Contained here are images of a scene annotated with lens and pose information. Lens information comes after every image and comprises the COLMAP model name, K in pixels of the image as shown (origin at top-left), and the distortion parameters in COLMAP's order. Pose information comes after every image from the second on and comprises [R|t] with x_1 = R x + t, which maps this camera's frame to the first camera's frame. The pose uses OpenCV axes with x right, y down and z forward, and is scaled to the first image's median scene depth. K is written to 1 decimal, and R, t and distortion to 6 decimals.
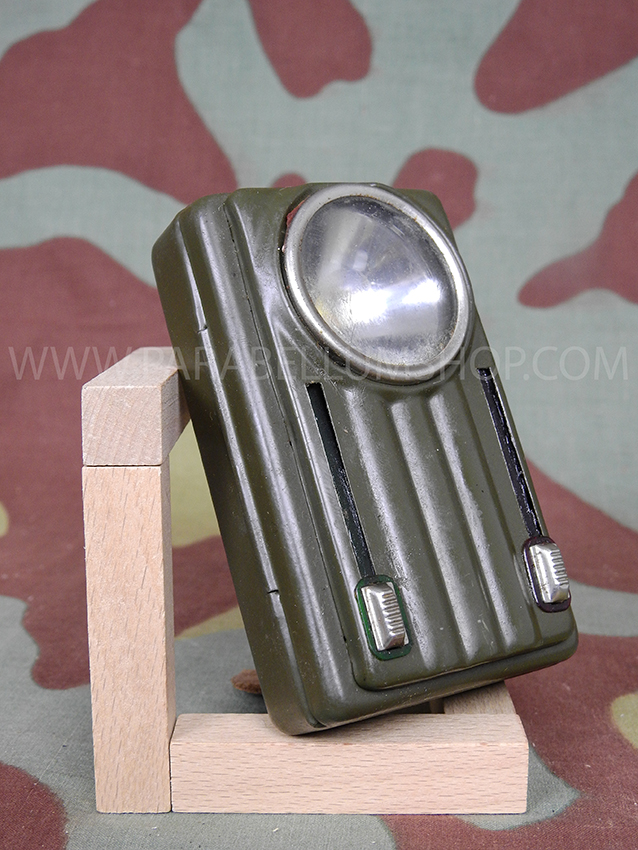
lens RADIAL K [[1263.8, 0, 319.0], [0, 1263.8, 425.0], [0, 0, 1]] dist [-0.094146, -0.060846]
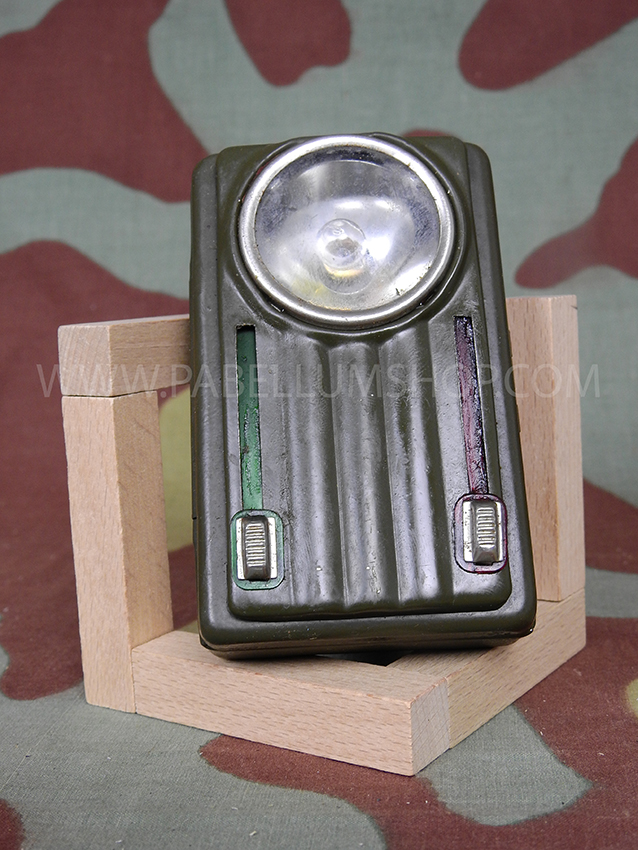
lens RADIAL K [[1263.8, 0, 319.0], [0, 1263.8, 425.0], [0, 0, 1]] dist [-0.094146, -0.060846]
pose [[0.831421, 0.041546, -0.554087, 0.630228], [-0.045613, 0.998938, 0.006459, 0.040058], [0.553767, 0.019903, 0.832434, 0.159844]]
